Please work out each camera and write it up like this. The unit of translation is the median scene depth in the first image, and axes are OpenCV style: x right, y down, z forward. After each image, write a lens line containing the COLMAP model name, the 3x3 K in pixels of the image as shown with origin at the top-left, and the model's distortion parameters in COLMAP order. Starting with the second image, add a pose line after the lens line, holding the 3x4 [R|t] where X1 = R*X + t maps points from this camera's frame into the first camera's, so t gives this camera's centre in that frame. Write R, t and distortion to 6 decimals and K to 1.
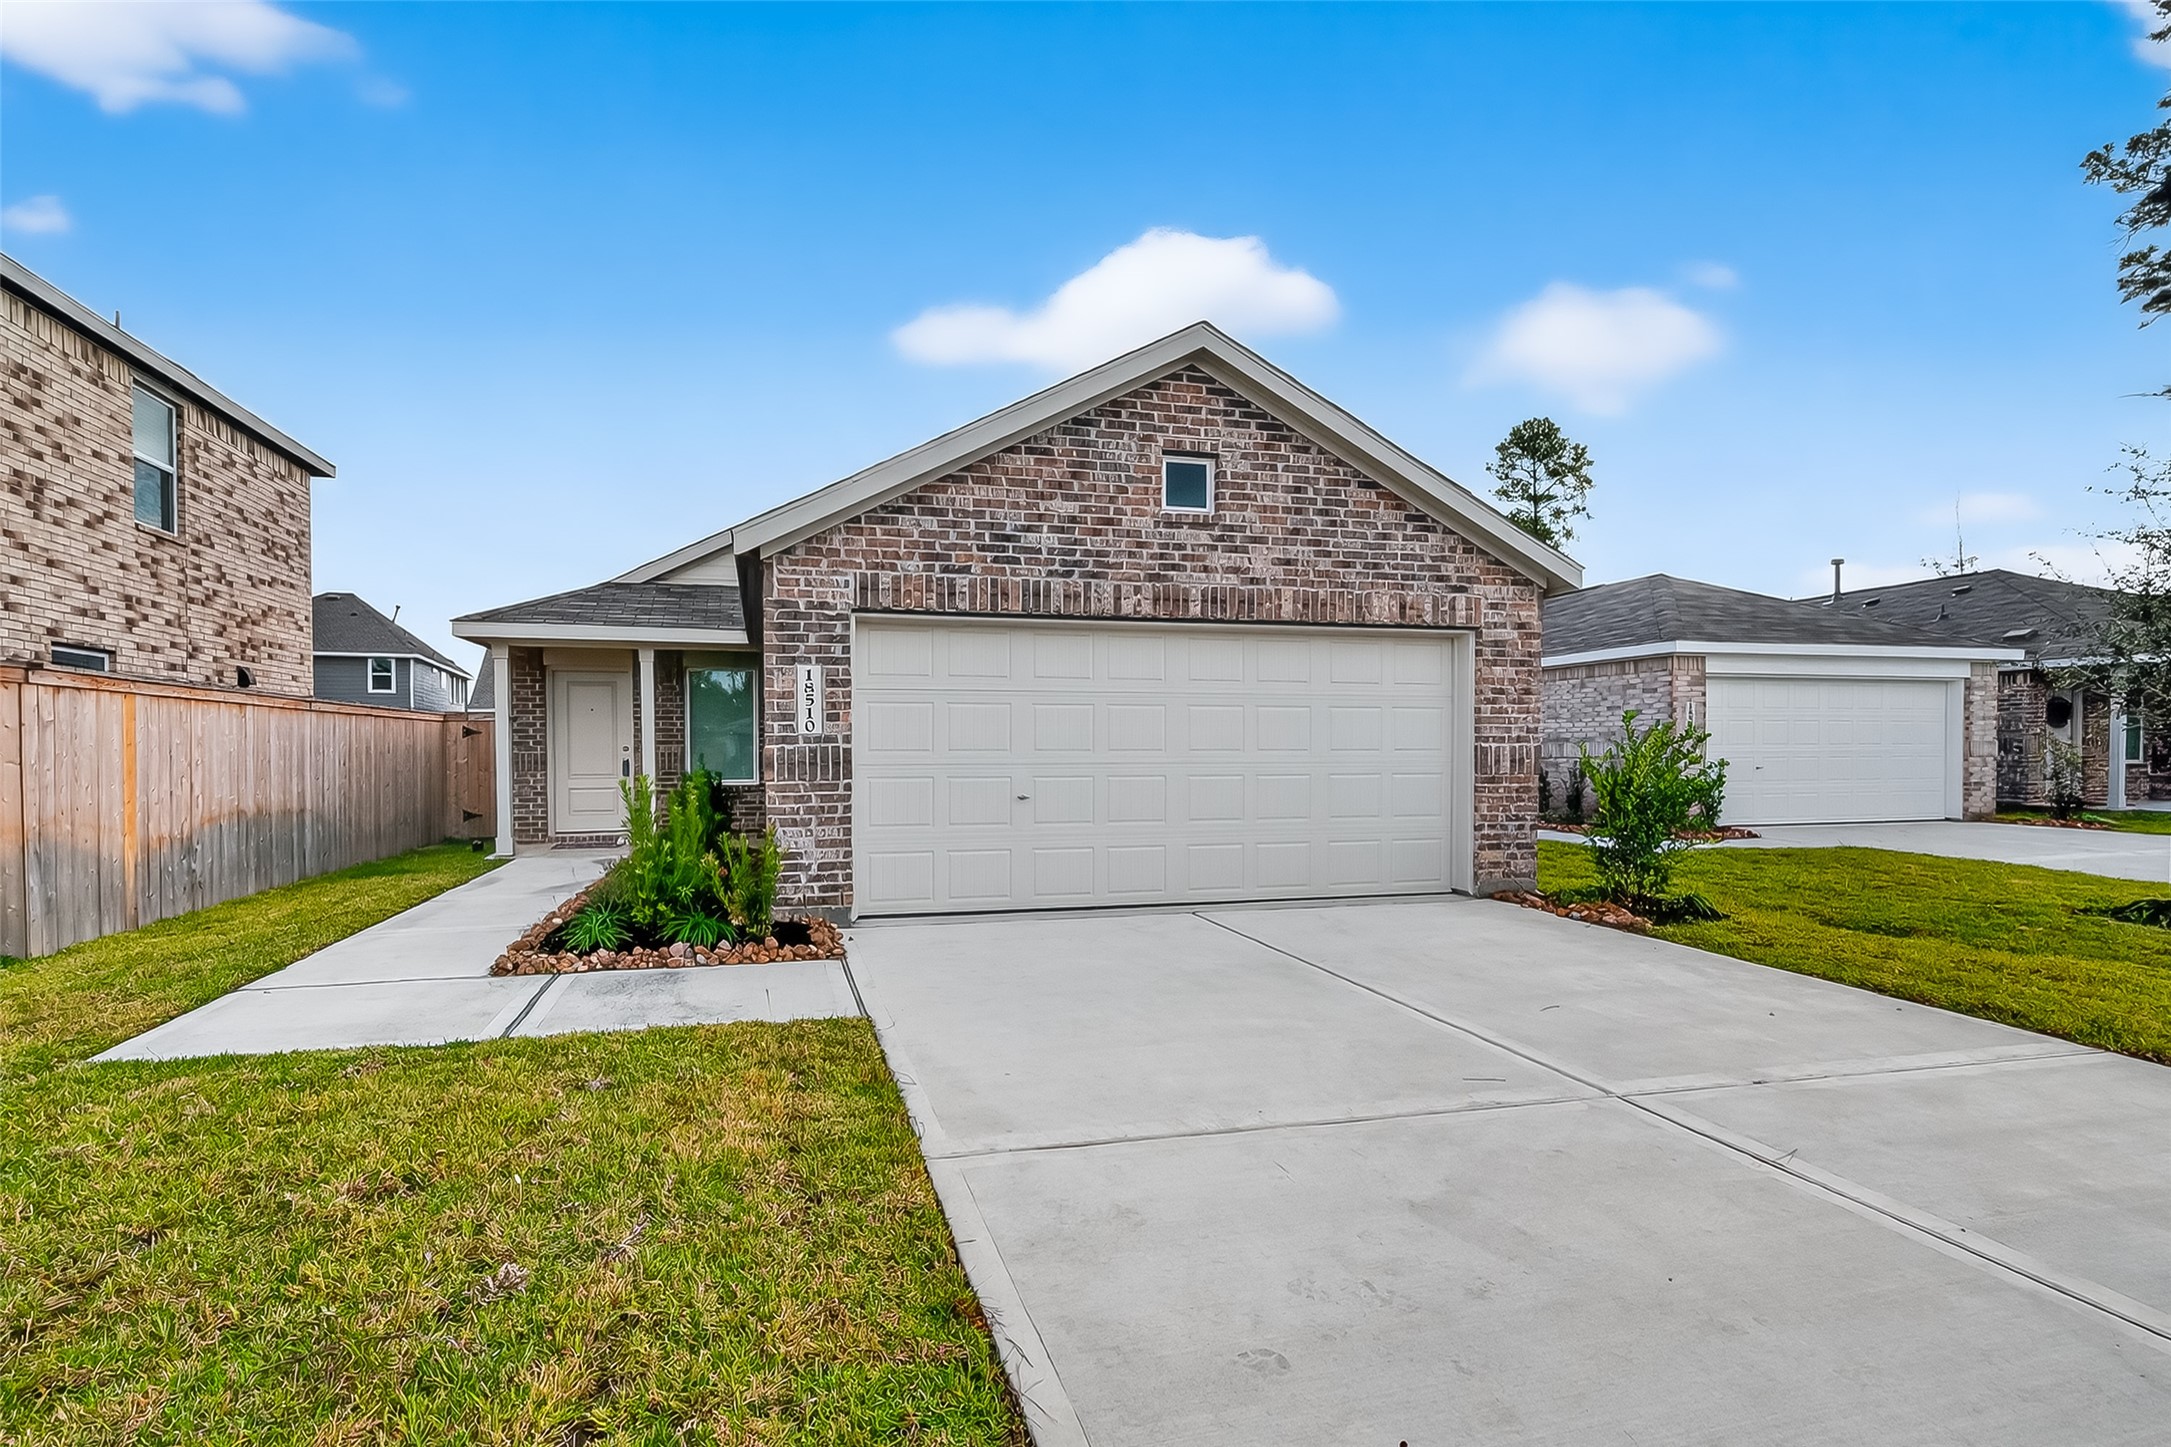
lens RADIAL K [[962.3, 0, 1036.9], [0, 962.3, 759.6], [0, 0, 1]] dist [-0.001252, -0.000736]
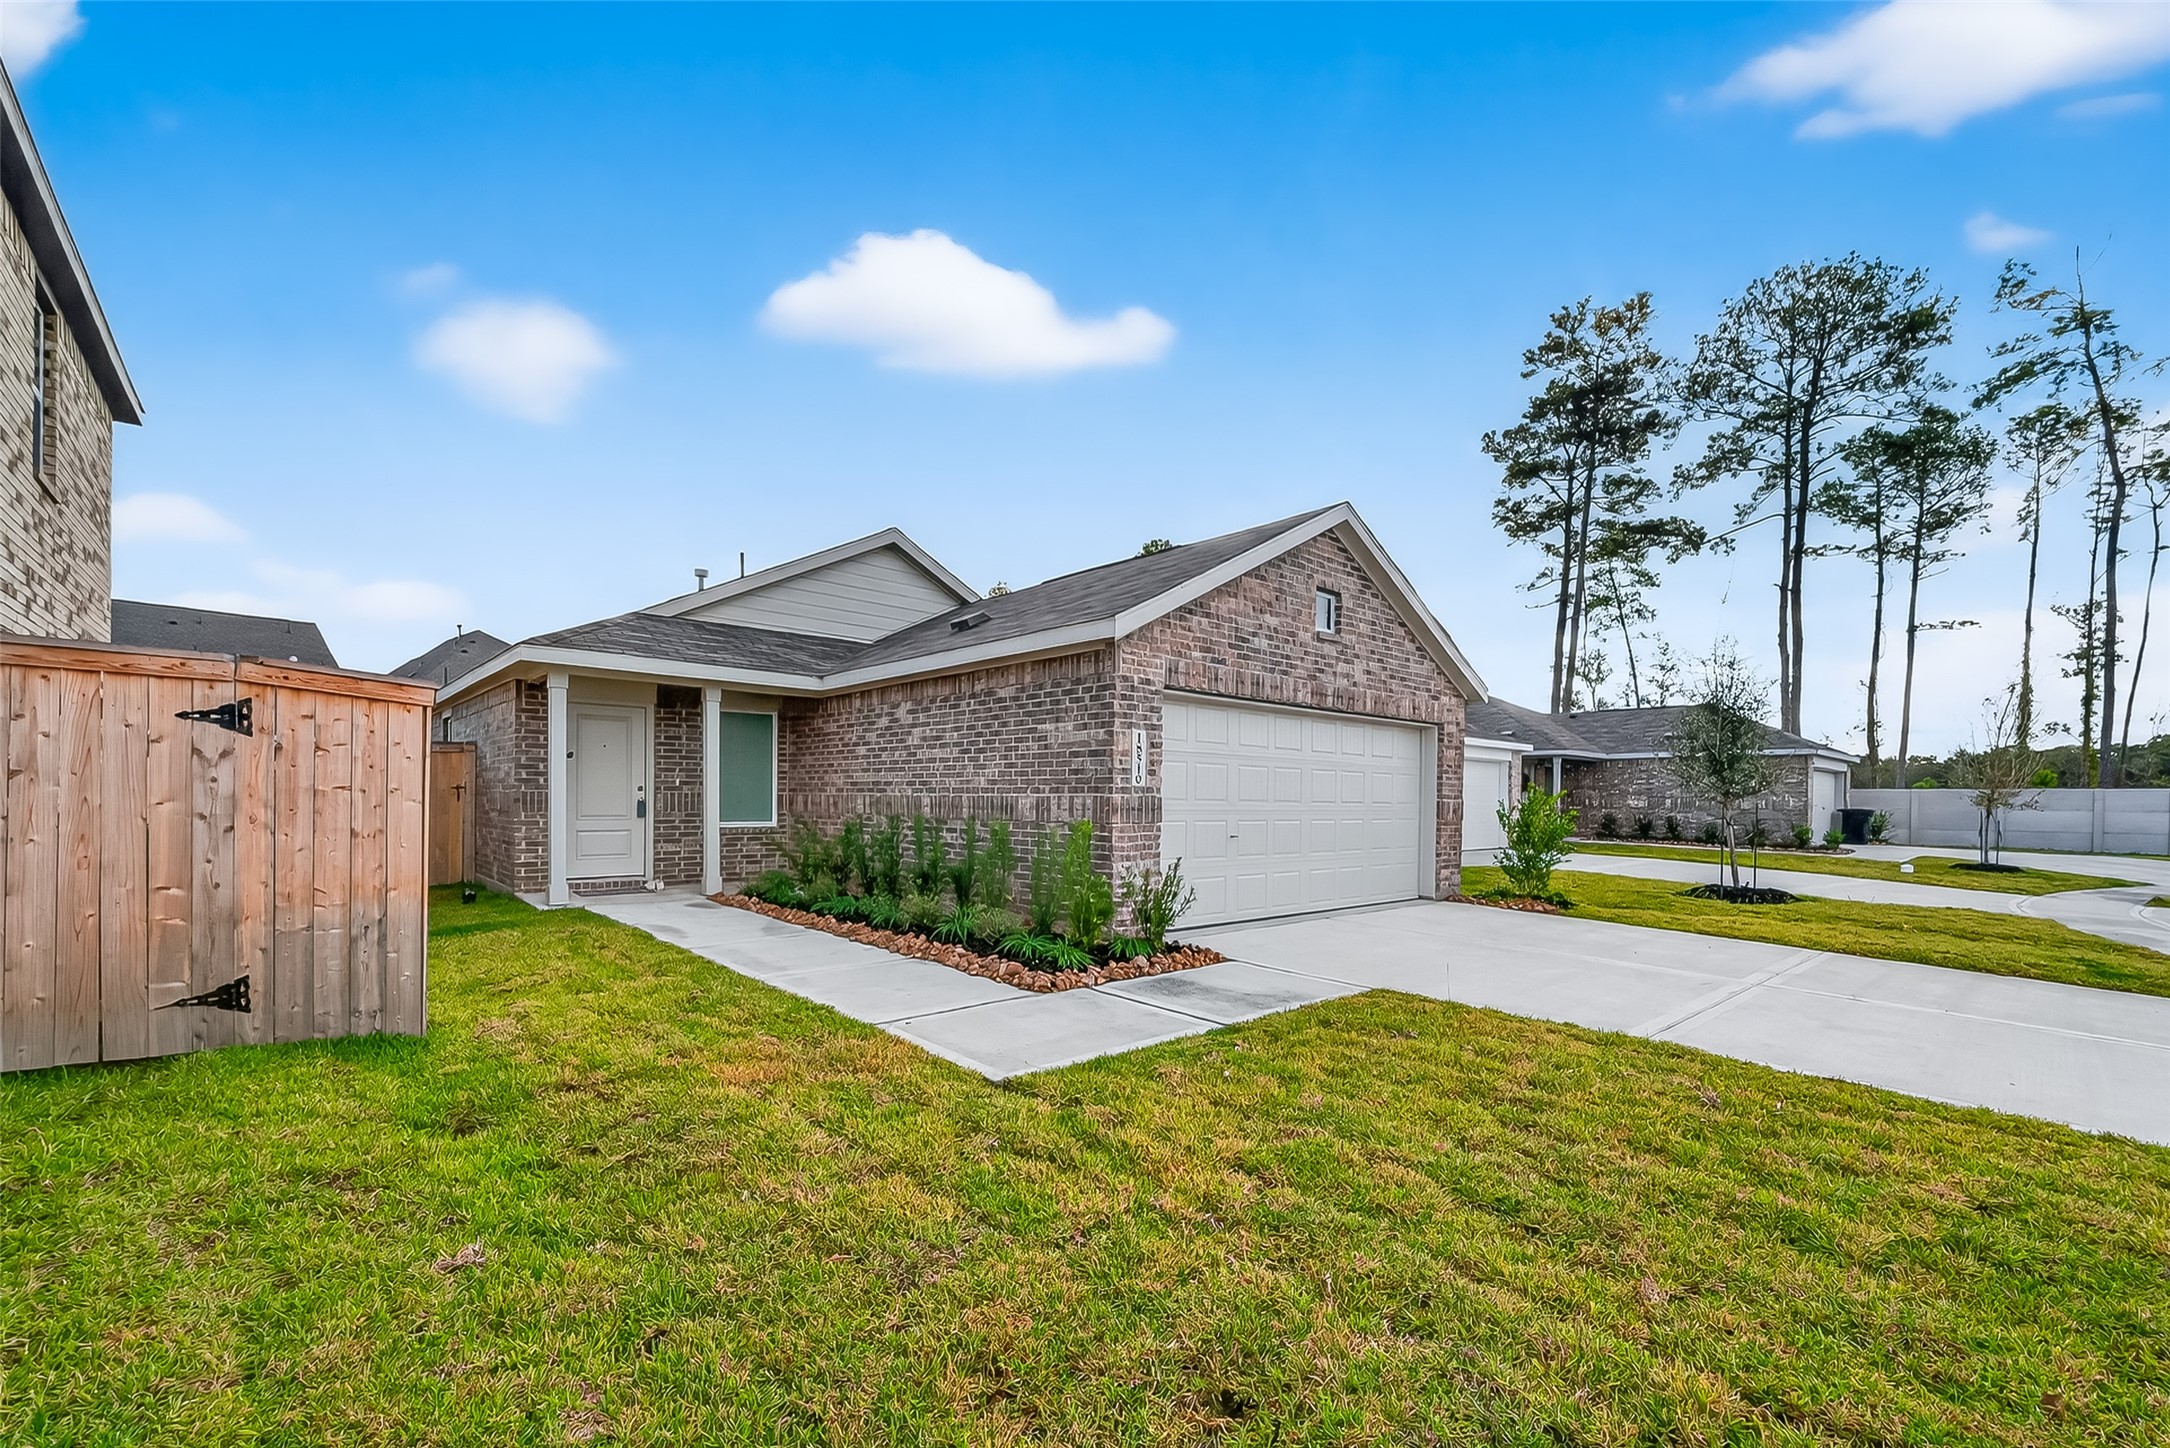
lens RADIAL K [[886.8, 0, 1114.2], [0, 886.8, 789.4], [0, 0, 1]] dist [-0.000903, -0.000227]
pose [[0.874920, 0.019837, 0.483862, -0.709968], [-0.012761, 0.999758, -0.017912, -0.001028], [-0.484100, 0.009497, 0.874961, 0.020595]]
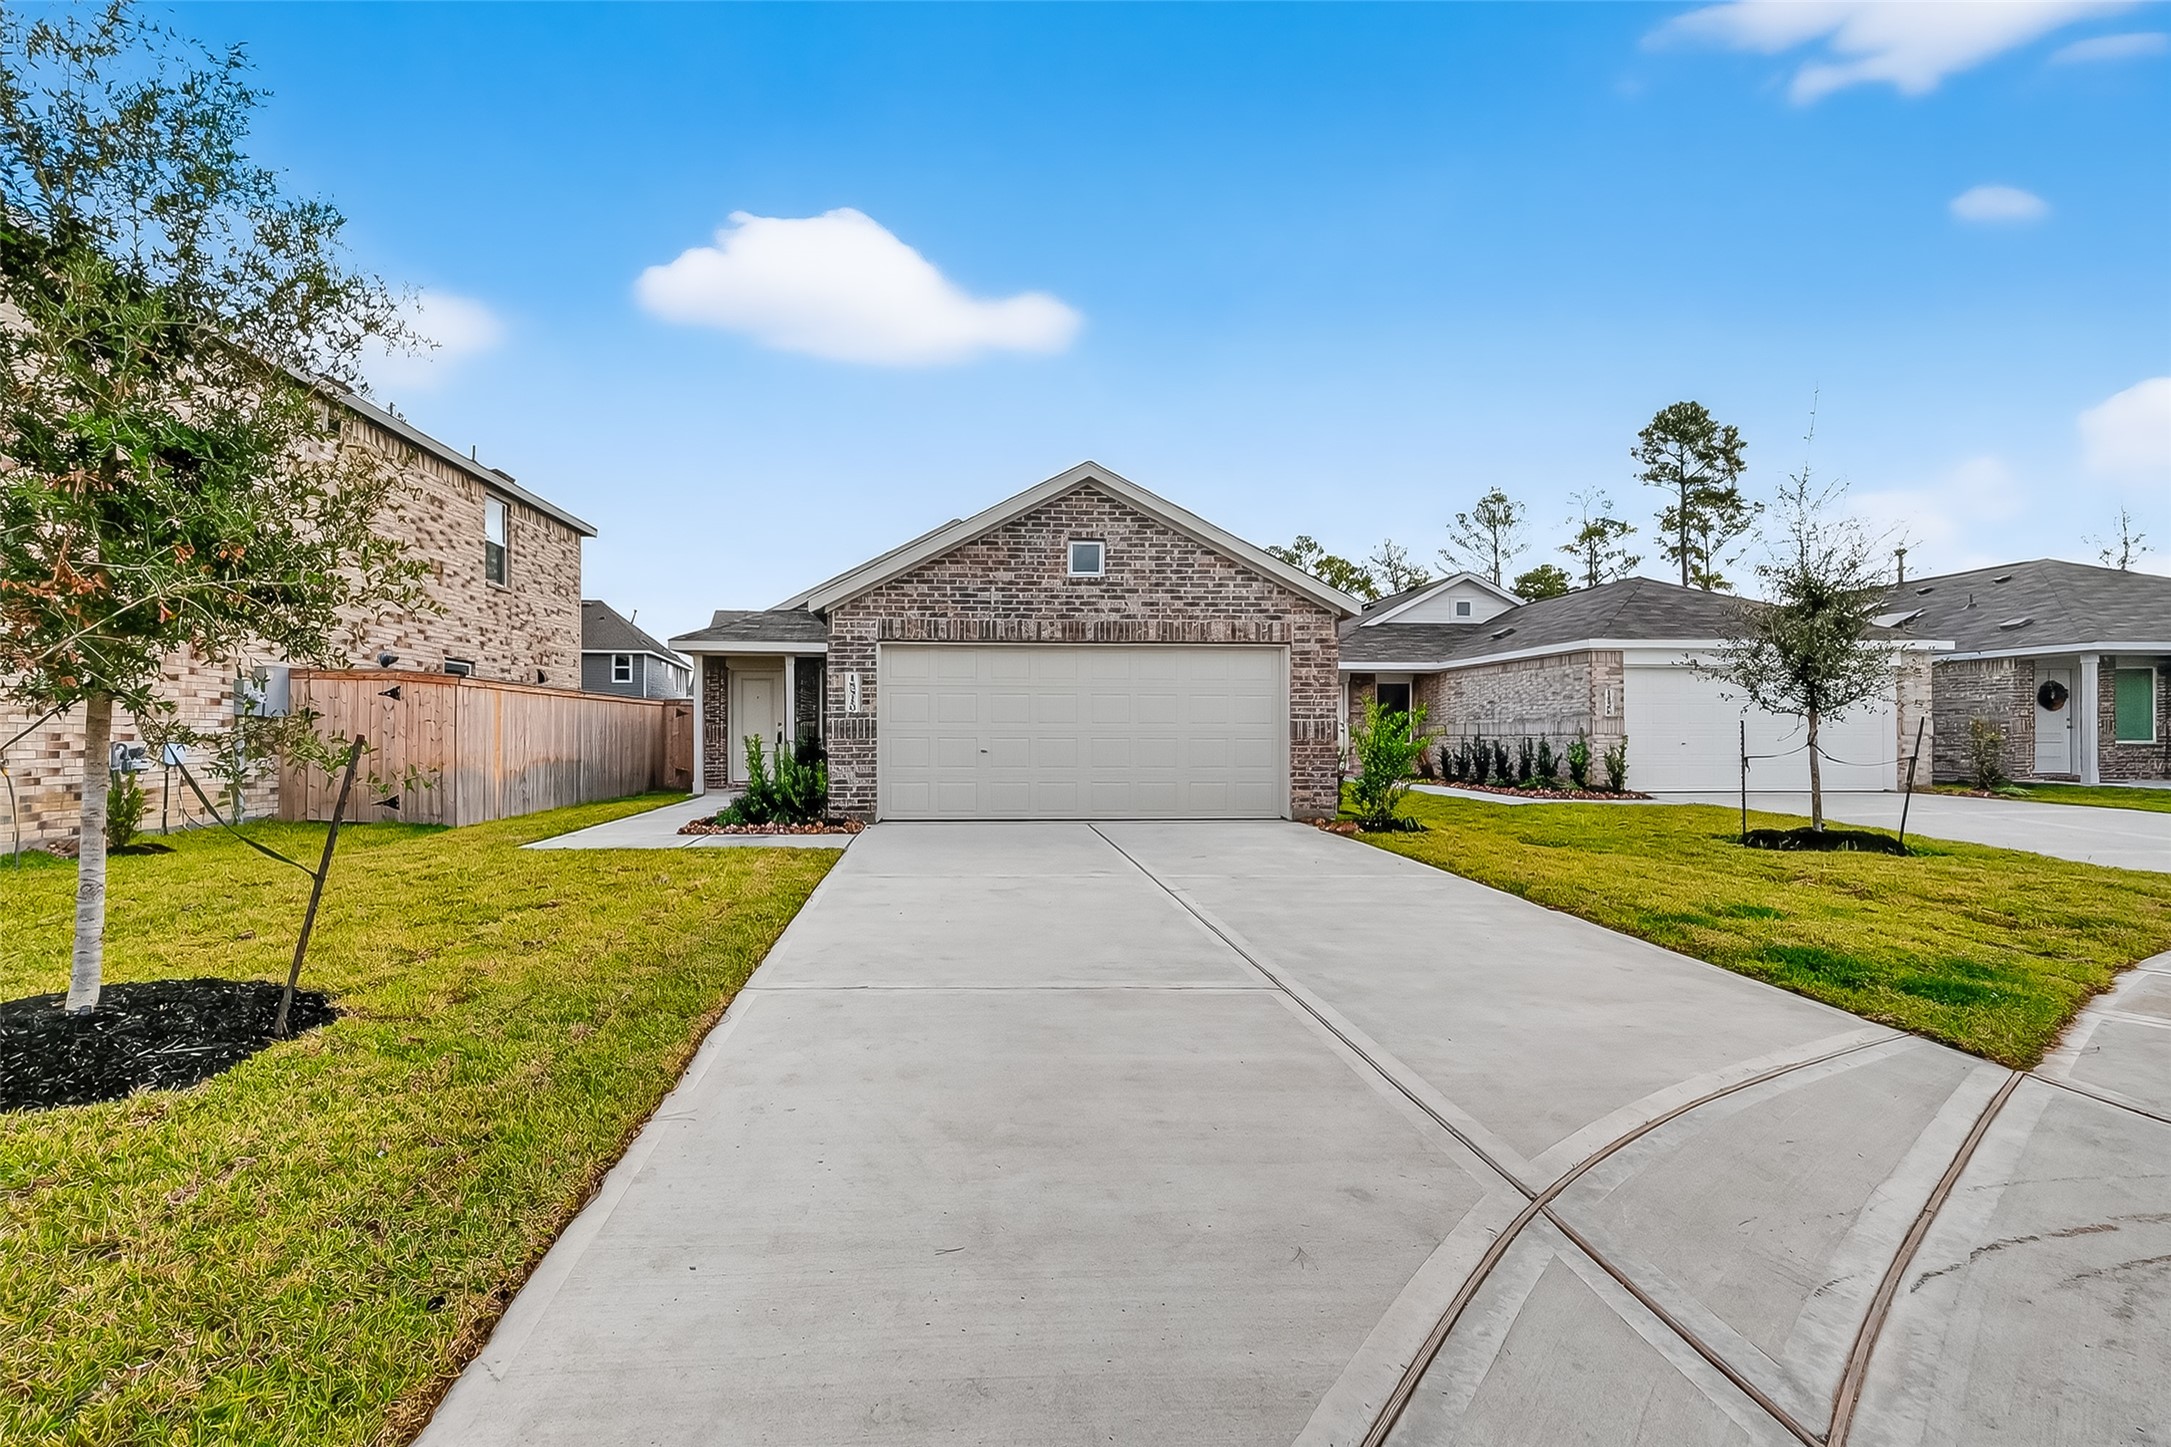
lens RADIAL K [[977.5, 0, 1085.5], [0, 977.5, 723.5], [0, 0, 1]] dist [-0.000097, -0.000022]
pose [[0.988357, 0.001770, -0.152145, 0.394064], [-0.005087, 0.999758, -0.021412, 0.026358], [0.152070, 0.021937, 0.988126, -0.598274]]
